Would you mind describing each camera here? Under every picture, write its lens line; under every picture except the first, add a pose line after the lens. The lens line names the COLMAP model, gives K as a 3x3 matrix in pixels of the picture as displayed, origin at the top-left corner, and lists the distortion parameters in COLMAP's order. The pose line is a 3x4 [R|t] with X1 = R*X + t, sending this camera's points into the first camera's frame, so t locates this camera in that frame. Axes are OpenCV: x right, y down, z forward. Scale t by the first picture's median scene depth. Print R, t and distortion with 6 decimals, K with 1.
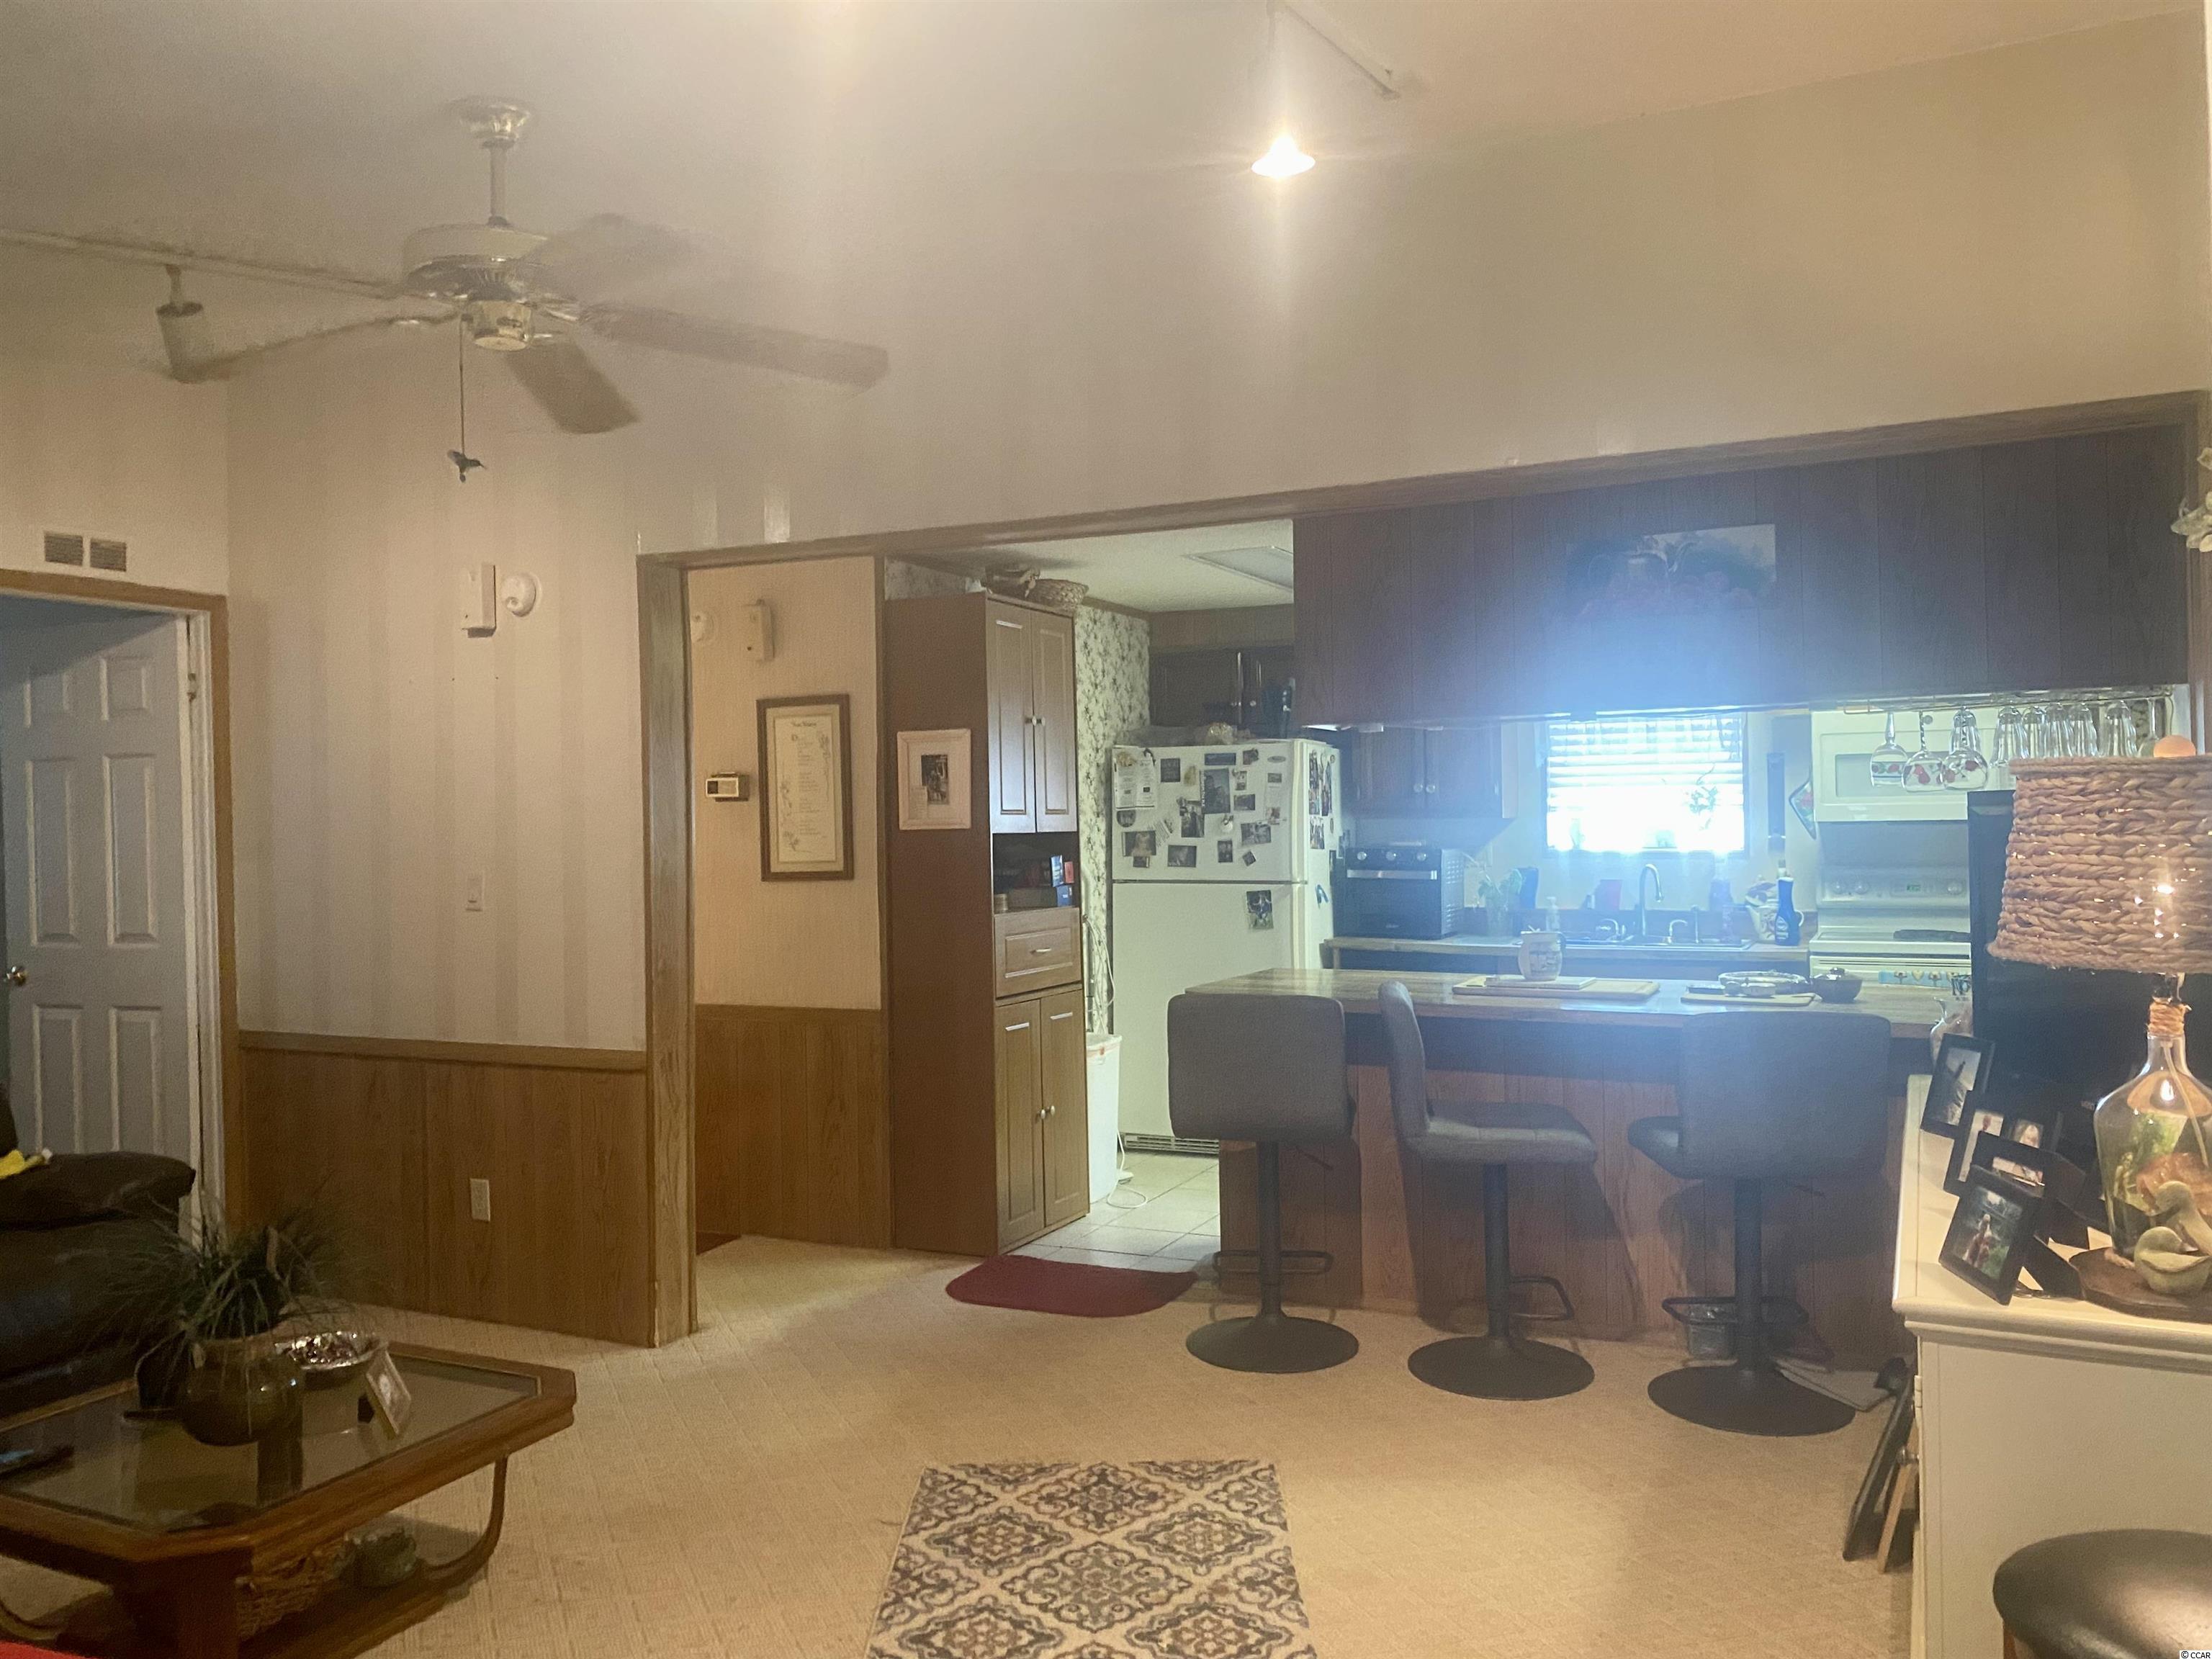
lens RADIAL K [[1677.7, 0, 1104.2], [0, 1677.7, 829.7], [0, 0, 1]] dist [0.001168, -0.001373]
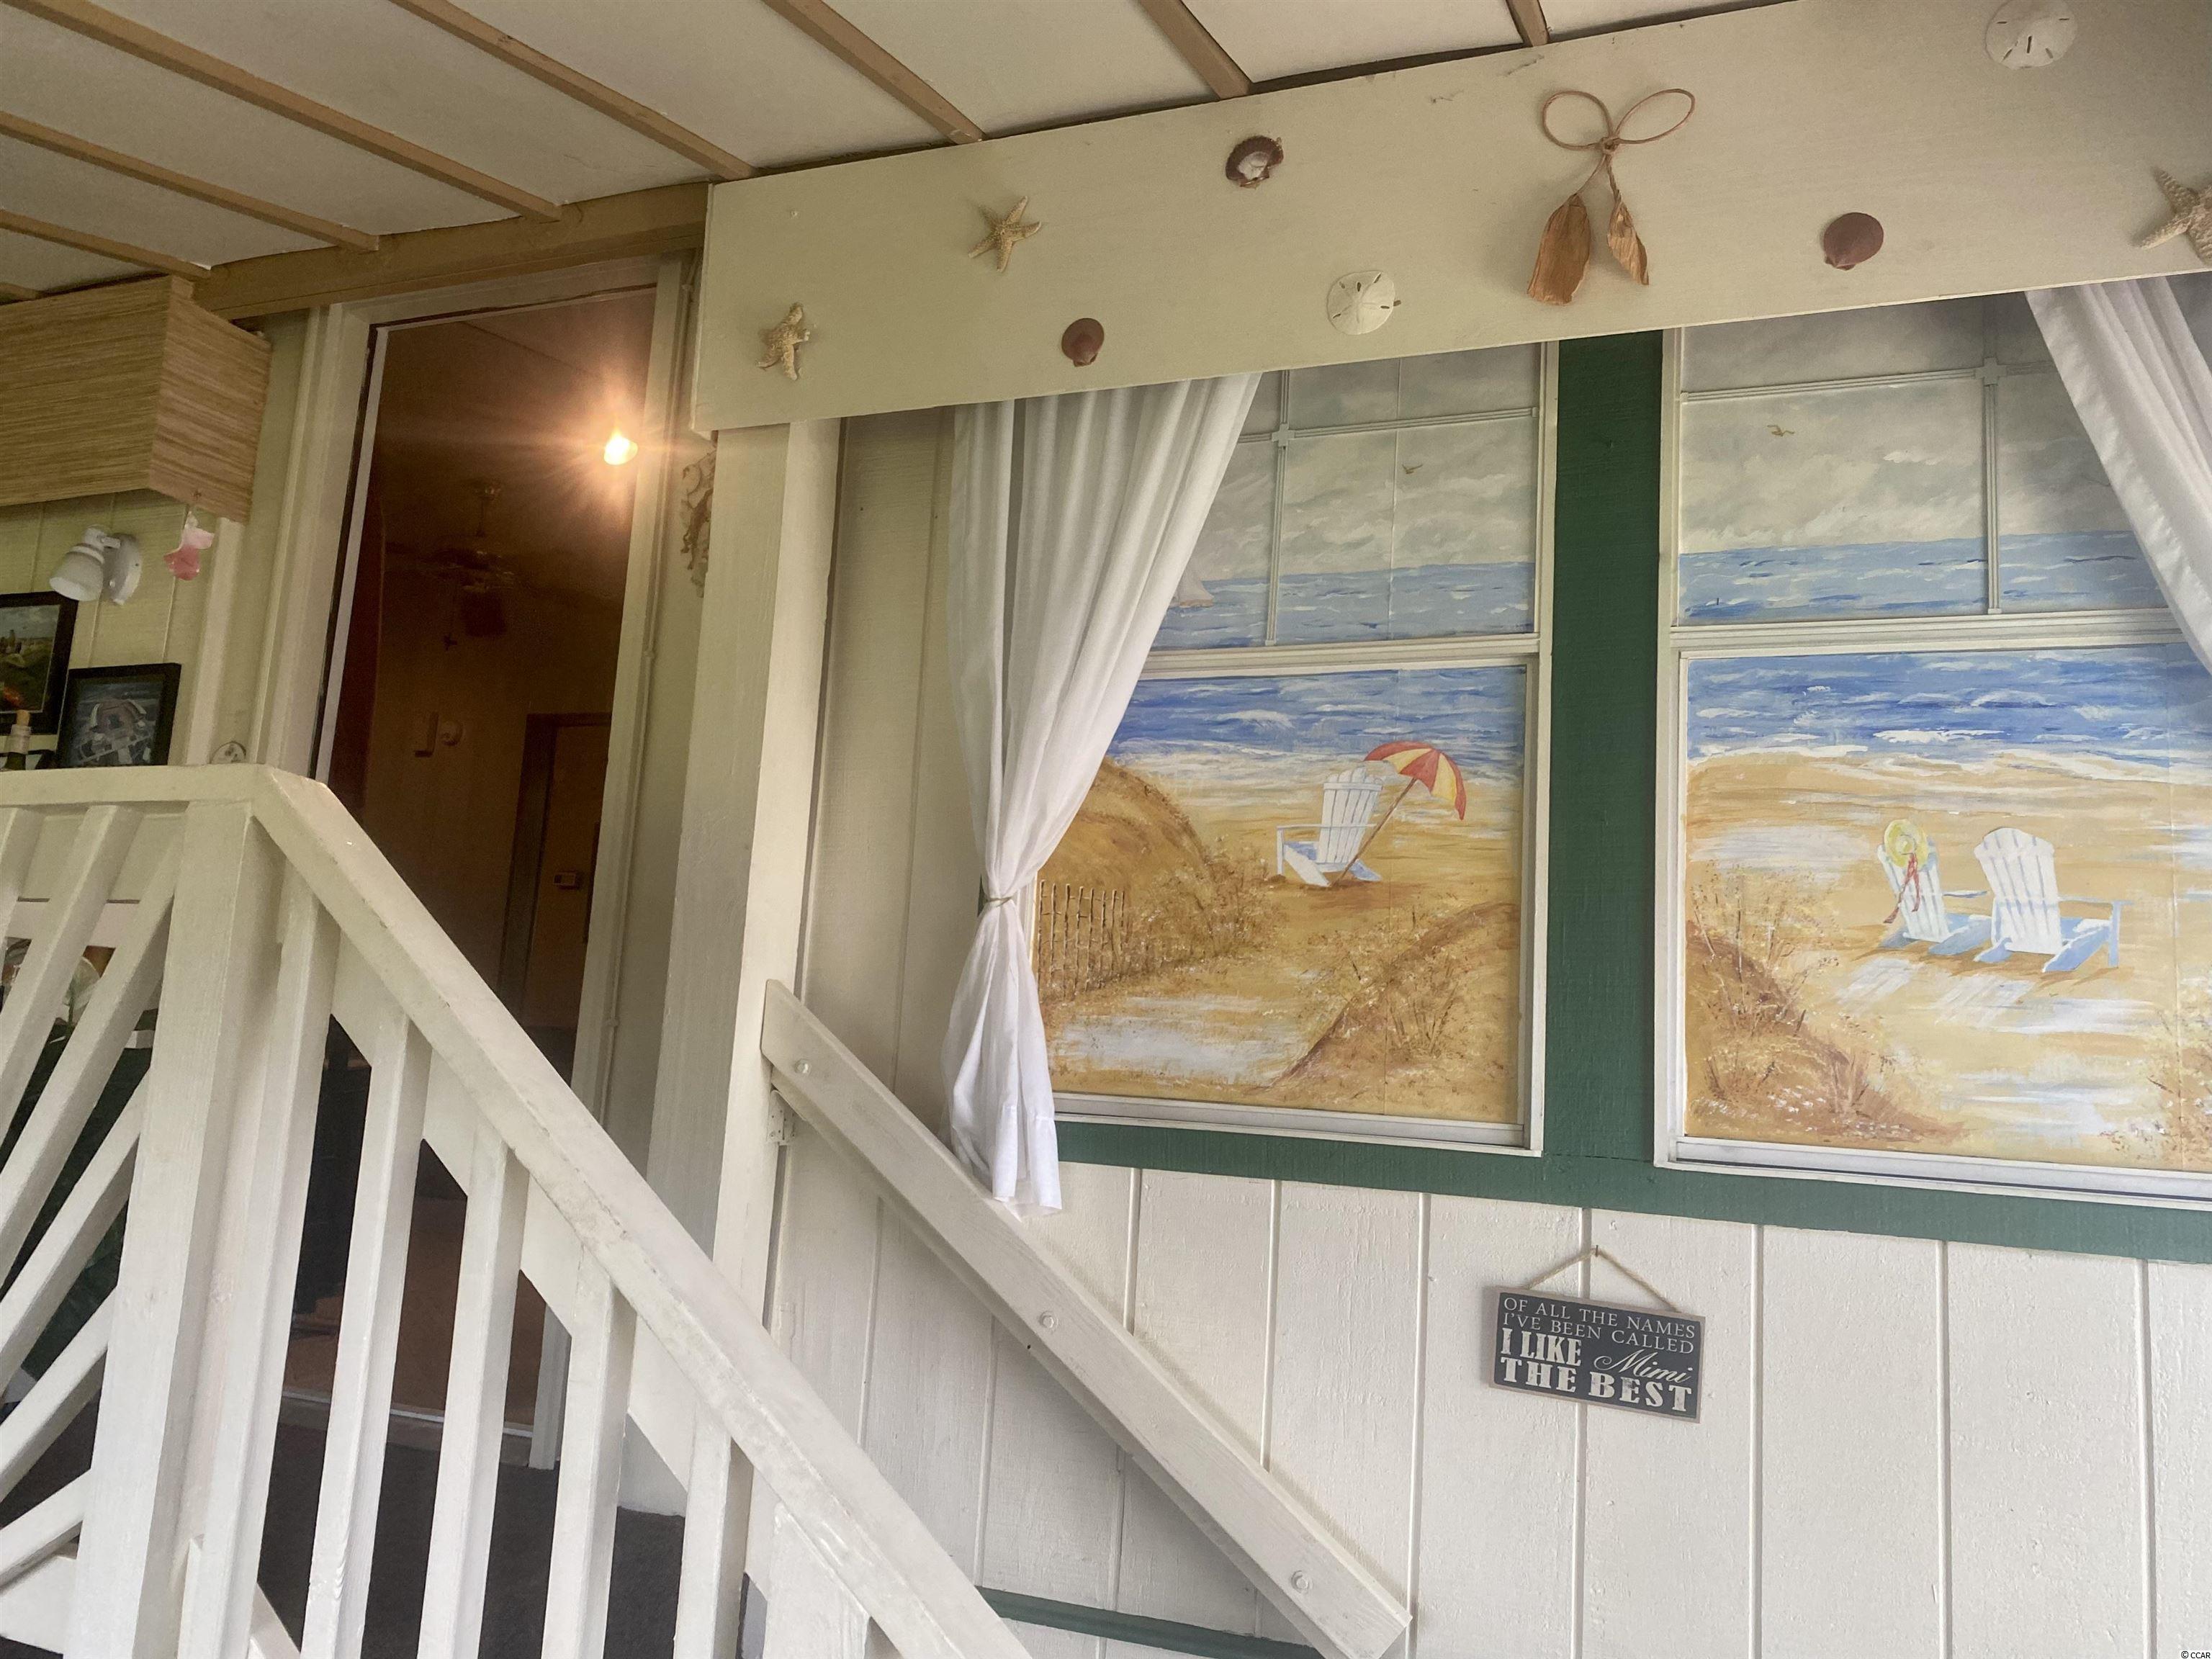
lens RADIAL K [[1677.7, 0, 1108.4], [0, 1677.7, 835.2], [0, 0, 1]] dist [0.001168, -0.001373]
pose [[0.994343, 0.079513, 0.070426, 0.189033], [-0.067248, 0.984488, -0.162051, 0.186232], [-0.082219, 0.156399, 0.984266, -0.671599]]
